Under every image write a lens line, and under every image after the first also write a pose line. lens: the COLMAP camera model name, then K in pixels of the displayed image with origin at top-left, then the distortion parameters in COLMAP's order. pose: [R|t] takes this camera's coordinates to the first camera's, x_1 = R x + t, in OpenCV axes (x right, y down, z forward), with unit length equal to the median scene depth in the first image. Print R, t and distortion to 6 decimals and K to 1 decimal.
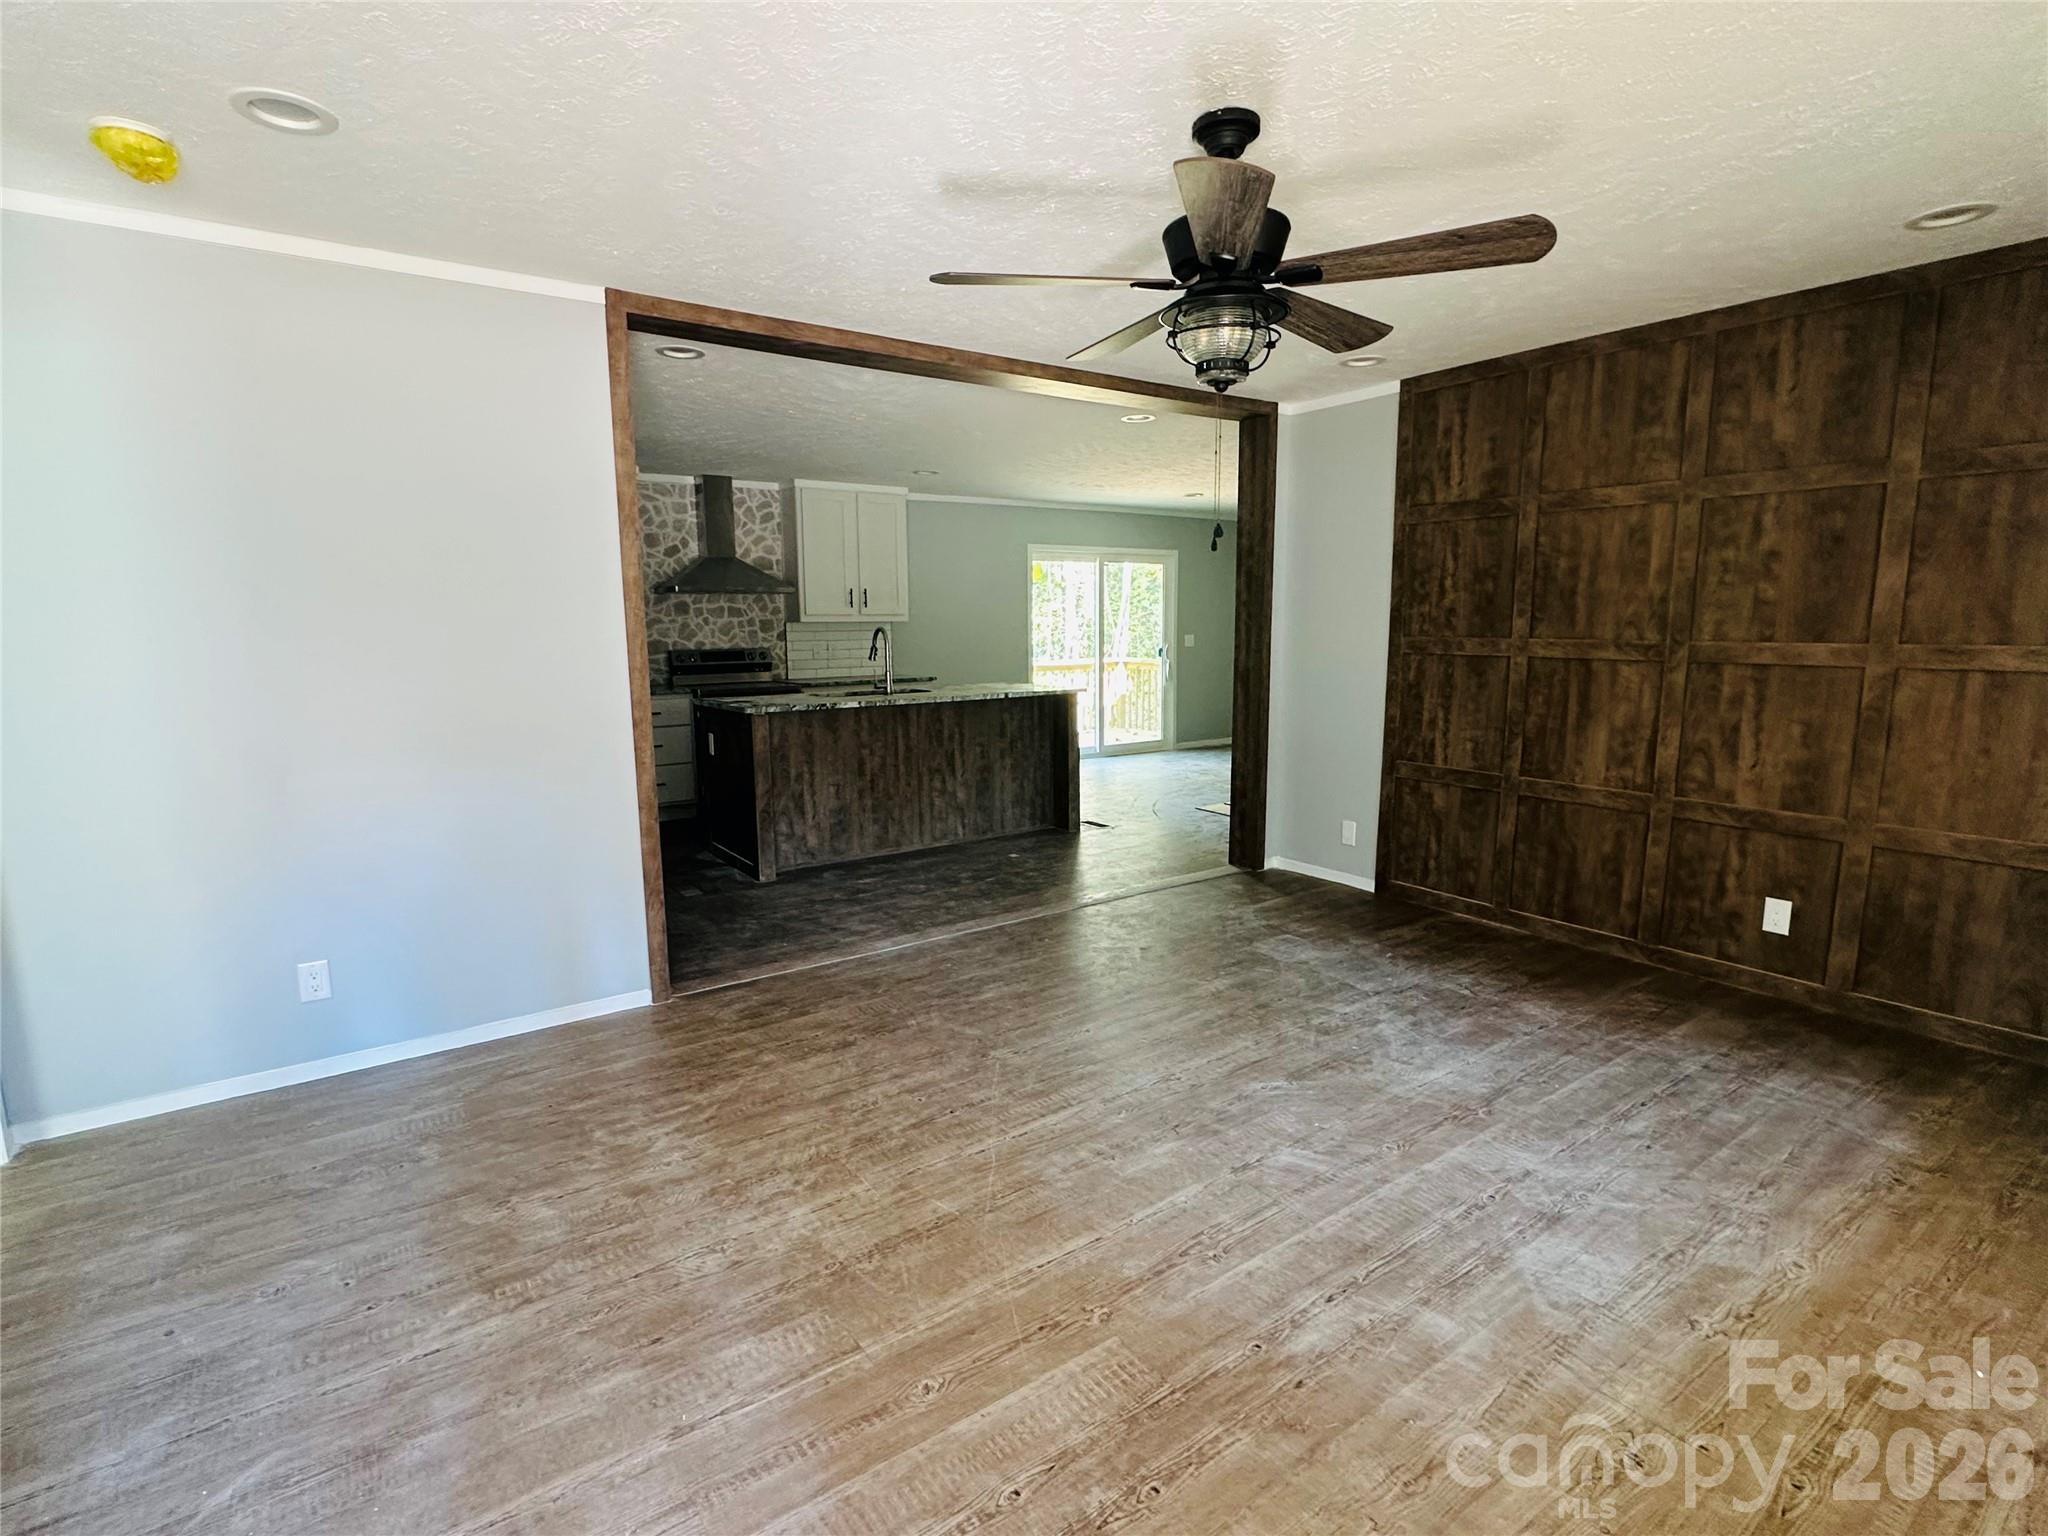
lens RADIAL K [[991.7, 0, 1030.0], [0, 991.7, 765.1], [0, 0, 1]] dist [-0.005510, -0.000389]
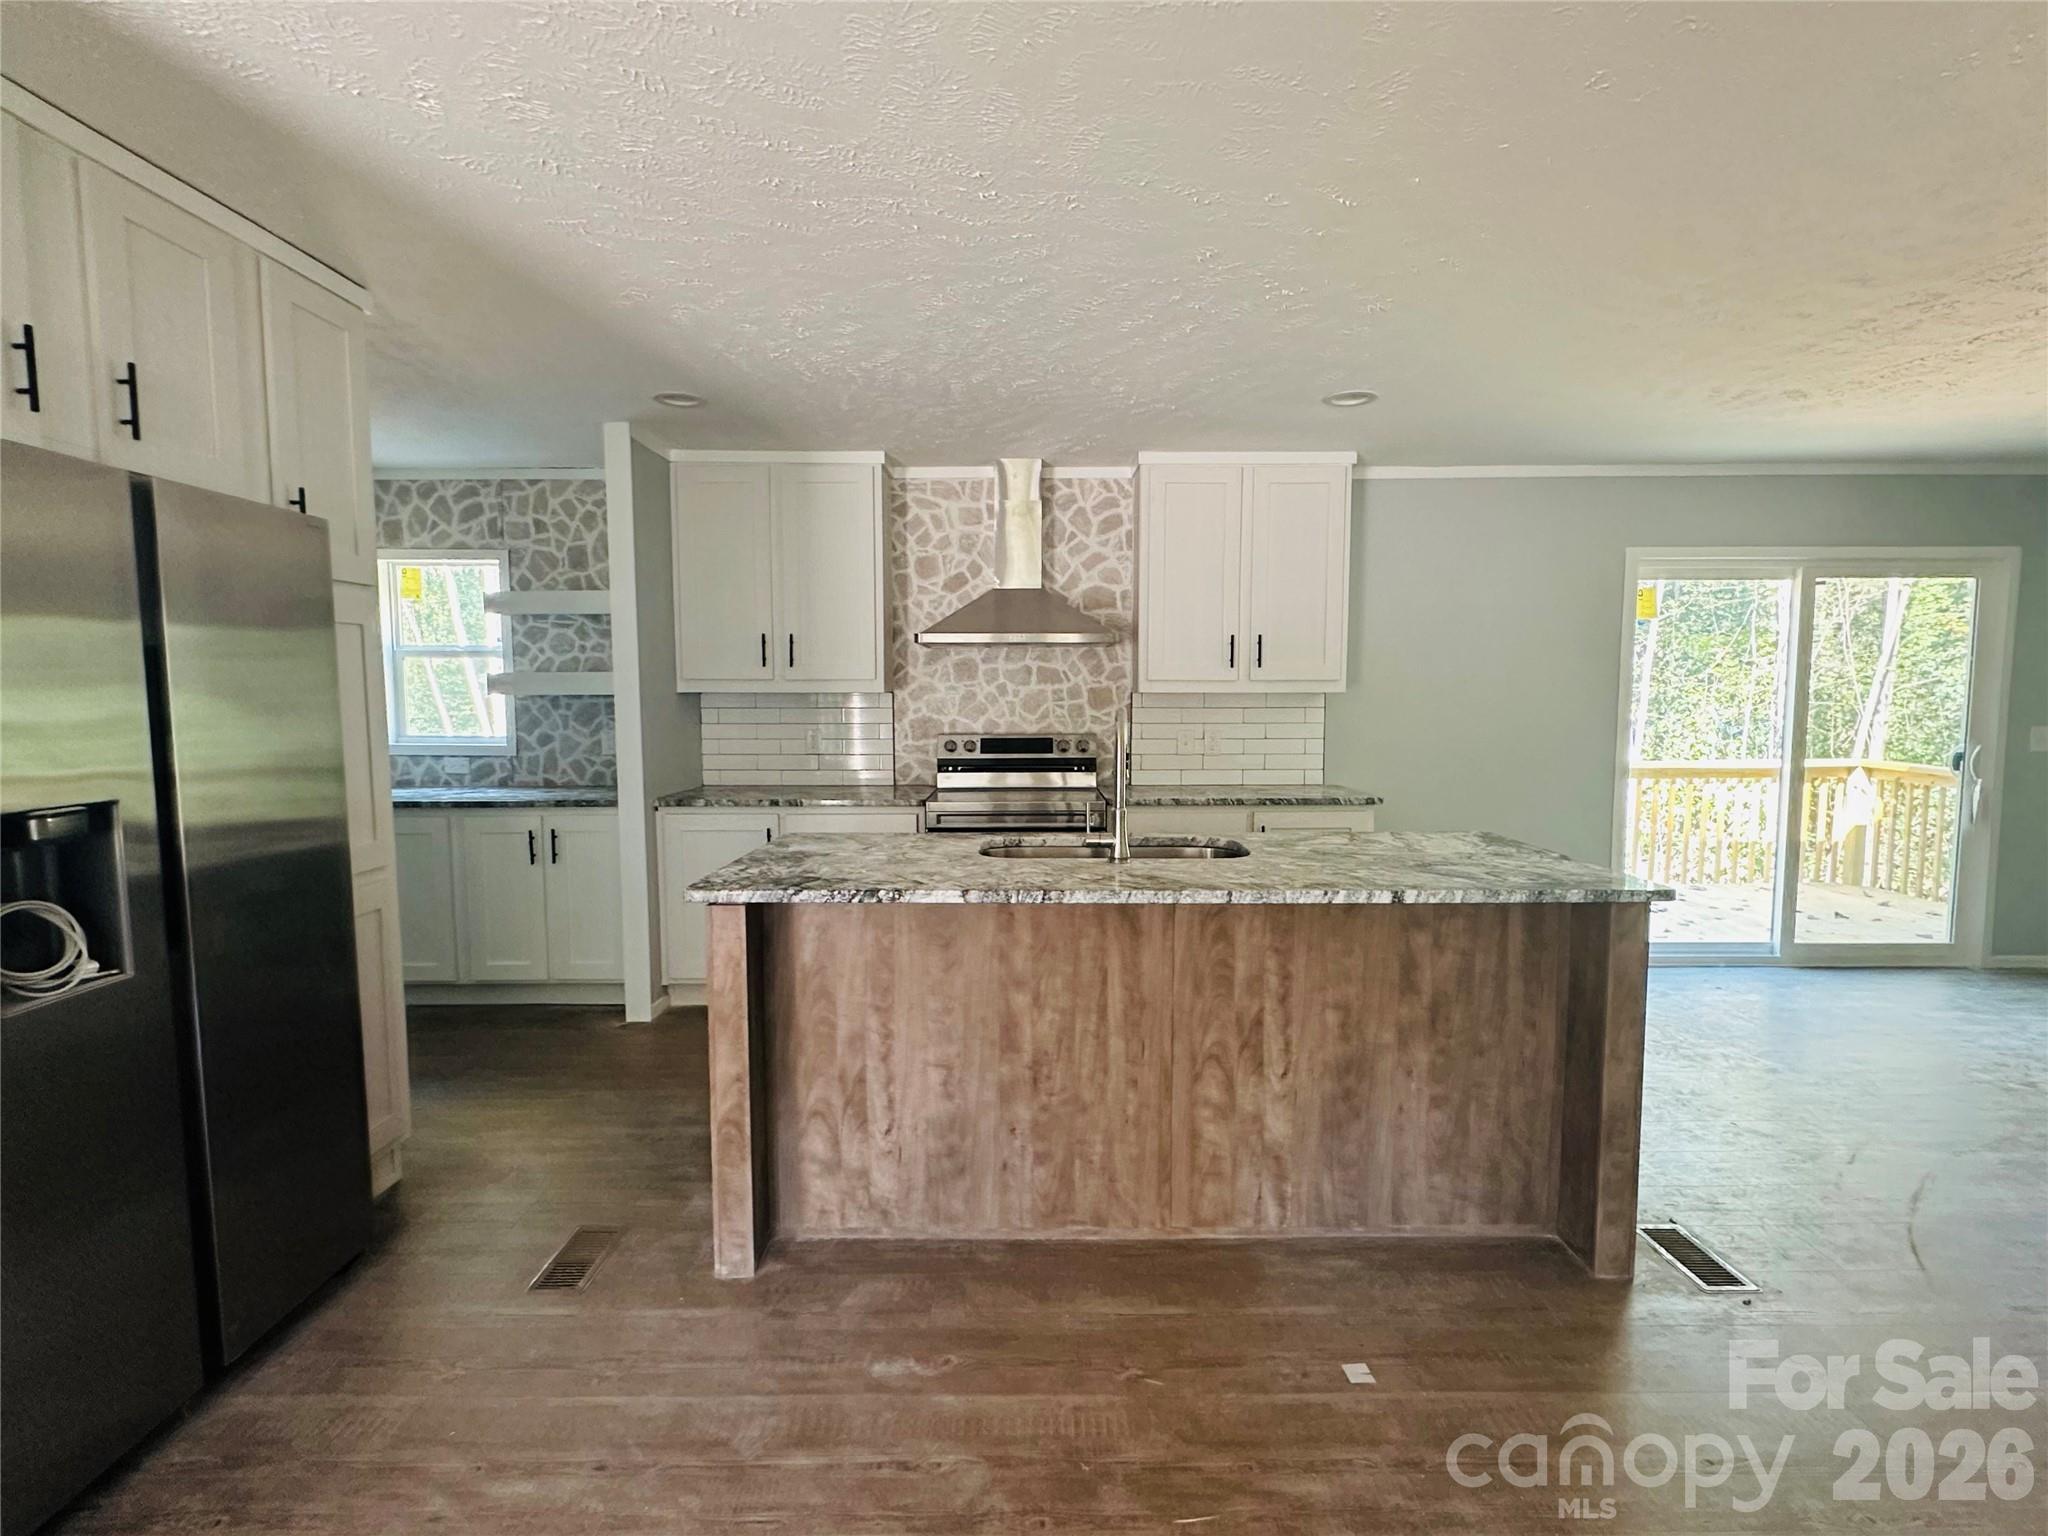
lens RADIAL K [[991.7, 0, 1030.0], [0, 991.7, 765.1], [0, 0, 1]] dist [-0.005510, -0.000389]
pose [[0.812249, 0.054095, -0.580798, 0.063749], [-0.091652, 0.995159, -0.035487, -0.077843], [0.576066, 0.082055, 0.813274, 0.507326]]
